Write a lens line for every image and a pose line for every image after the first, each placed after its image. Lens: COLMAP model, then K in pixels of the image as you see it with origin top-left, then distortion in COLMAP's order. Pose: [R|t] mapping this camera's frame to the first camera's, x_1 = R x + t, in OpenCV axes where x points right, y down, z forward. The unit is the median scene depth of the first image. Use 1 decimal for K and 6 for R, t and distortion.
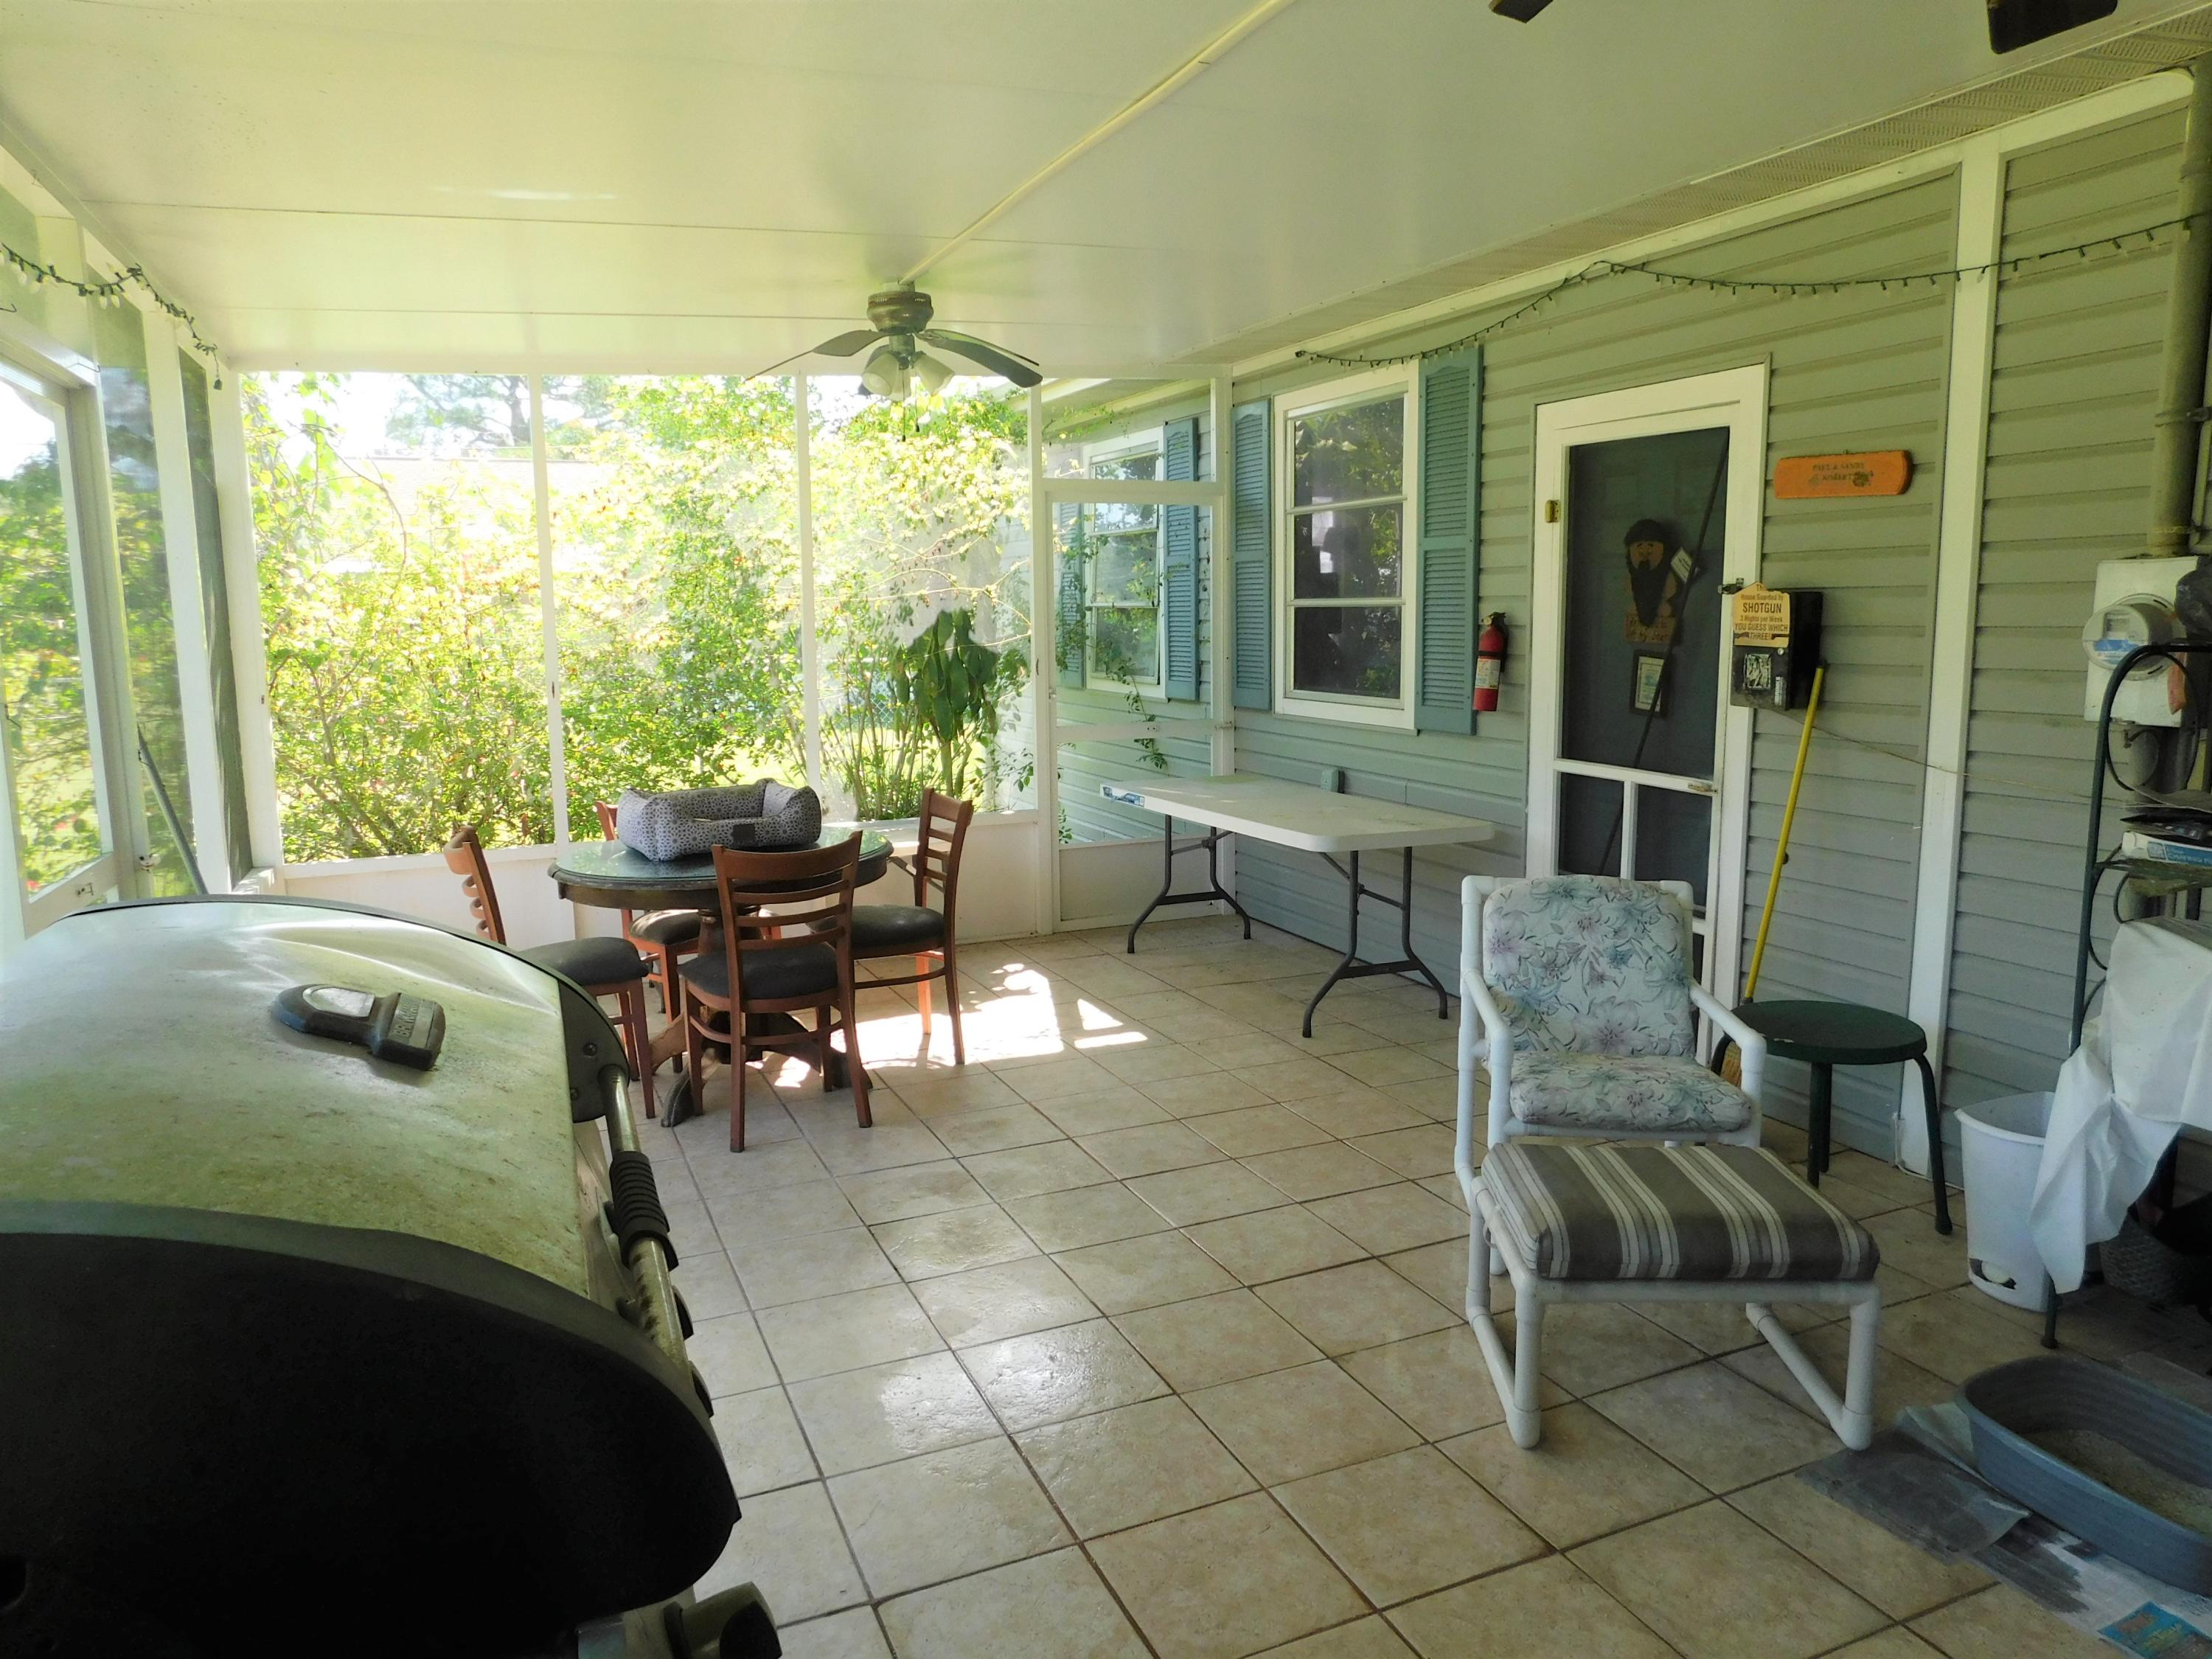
lens RADIAL K [[1452.2, 0, 1115.7], [0, 1452.2, 827.1], [0, 0, 1]] dist [-0.069745, 0.050060]
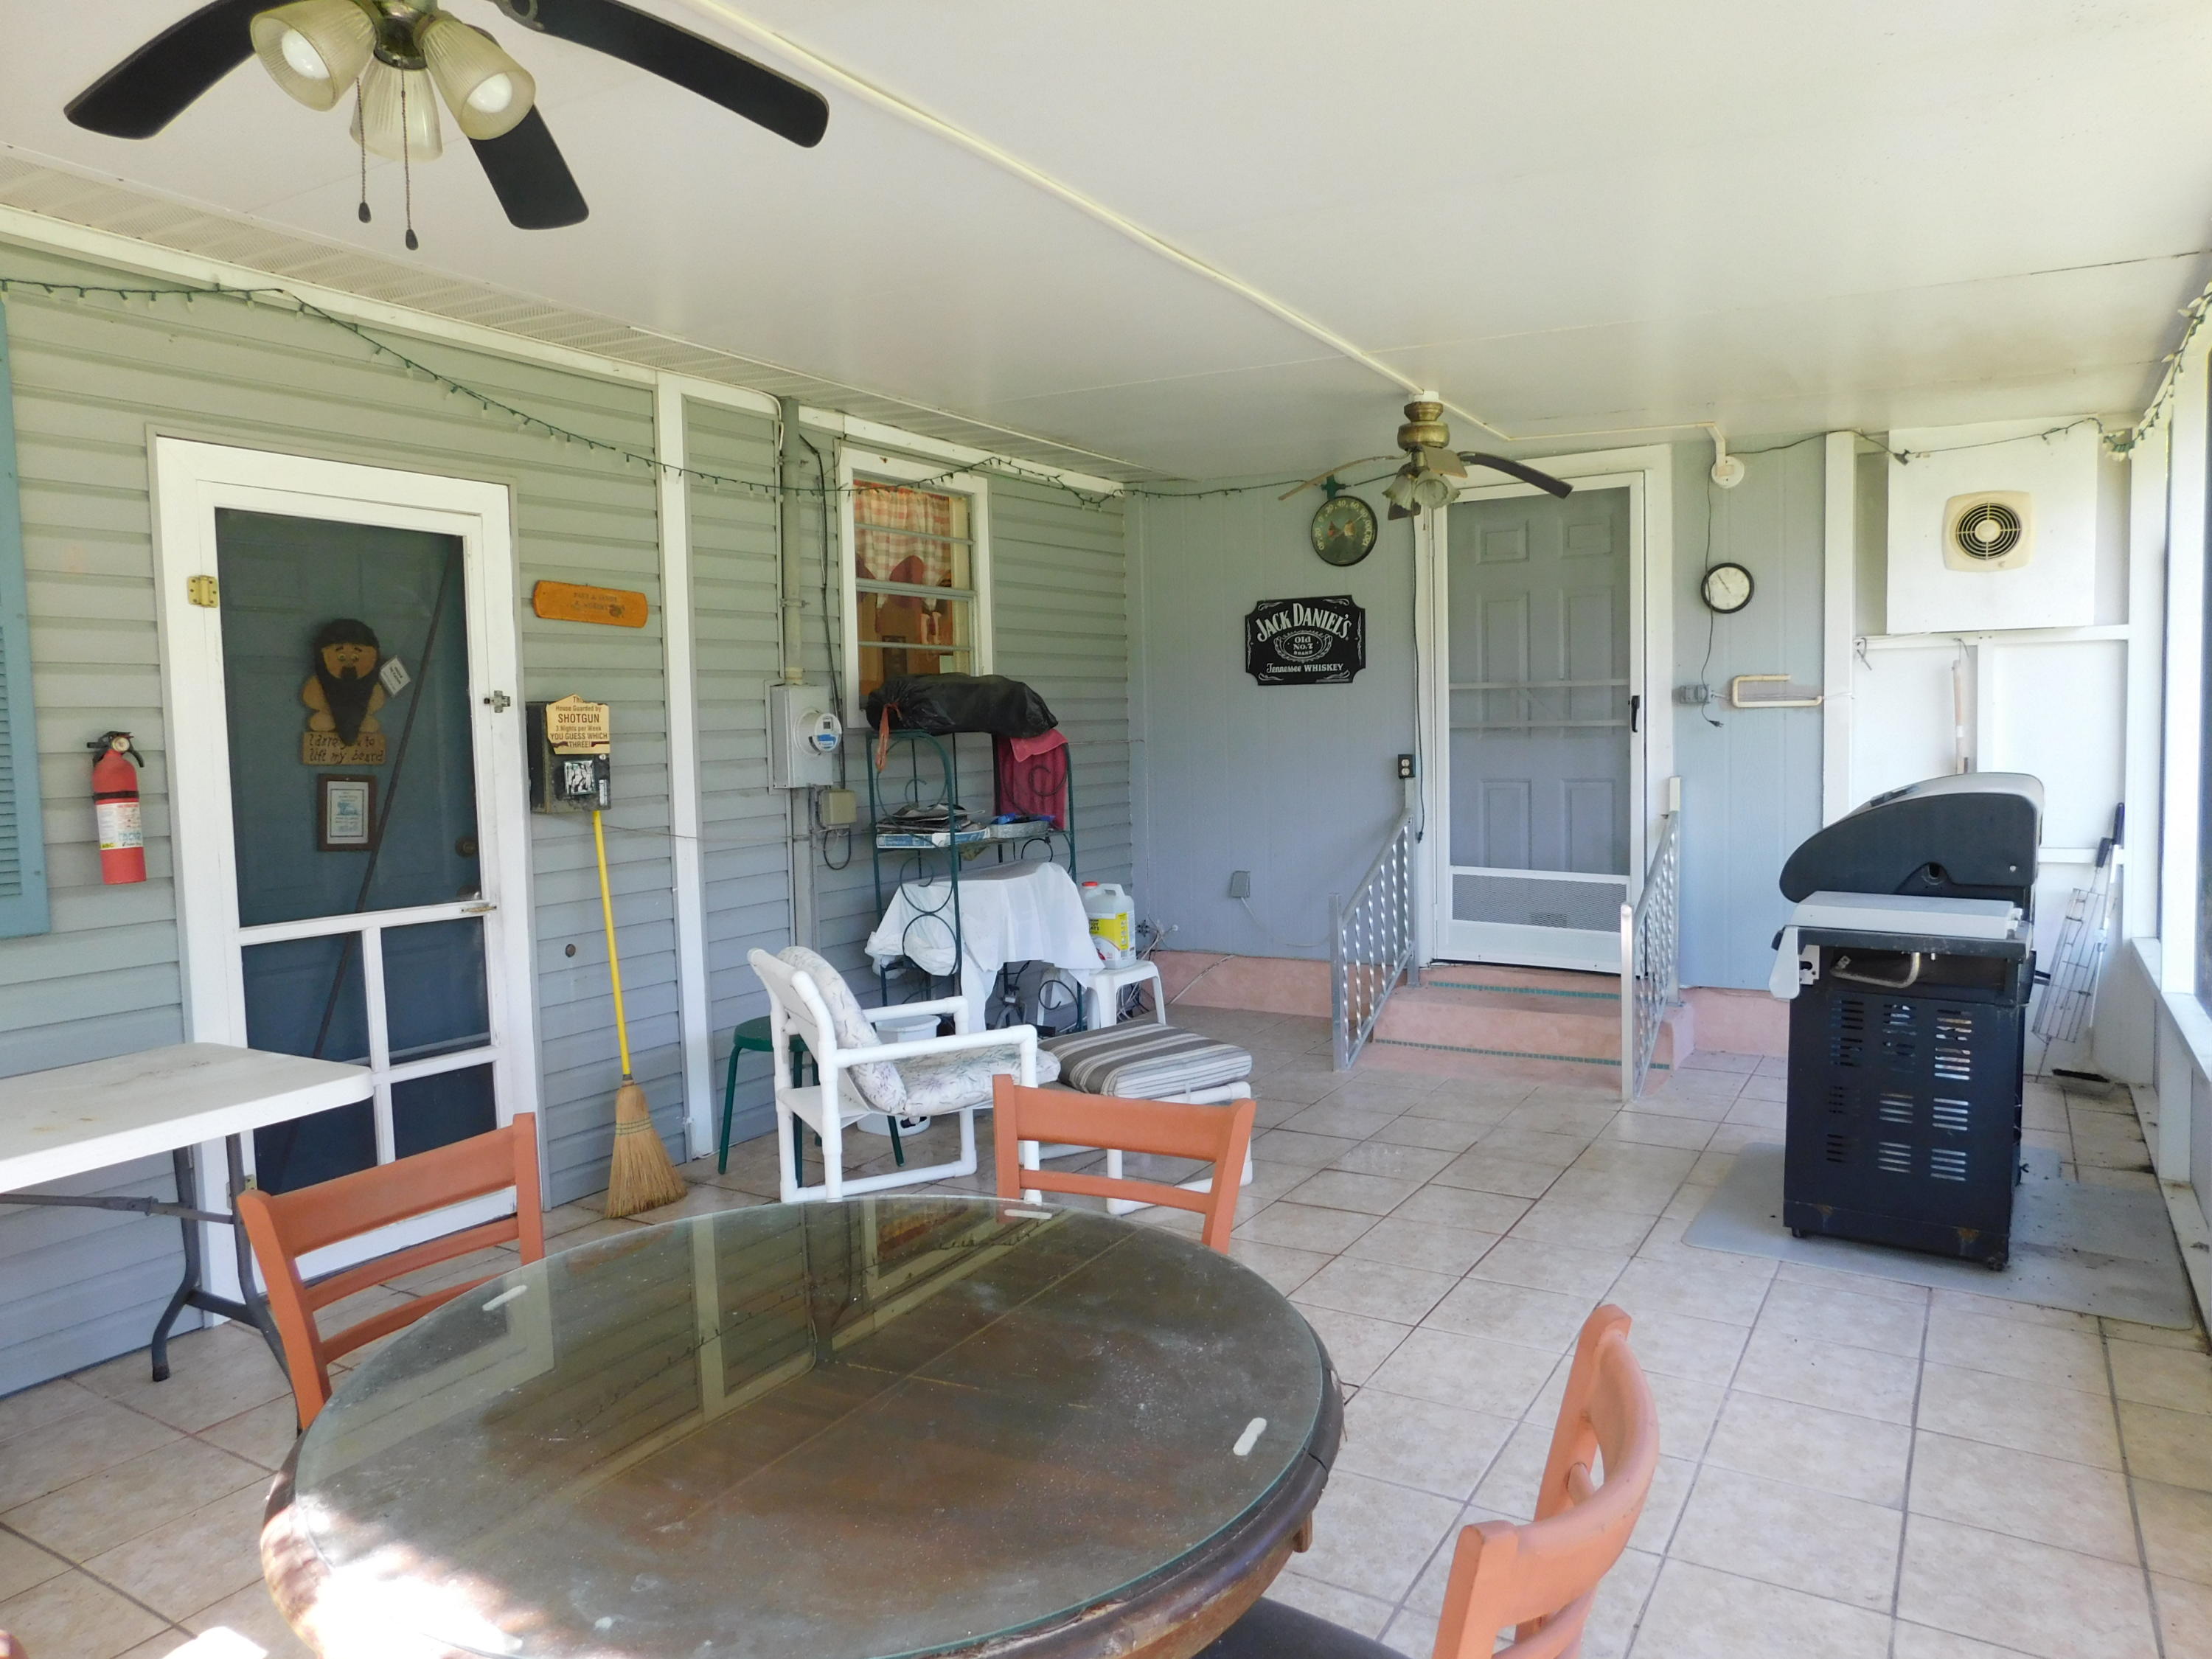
lens RADIAL K [[1452.2, 0, 1115.7], [0, 1452.2, 827.1], [0, 0, 1]] dist [-0.069745, 0.050060]
pose [[-0.561293, -0.033154, 0.826953, -0.591641], [0.154240, 0.977501, 0.143881, -0.146542], [-0.813117, 0.208309, -0.543551, 1.124046]]
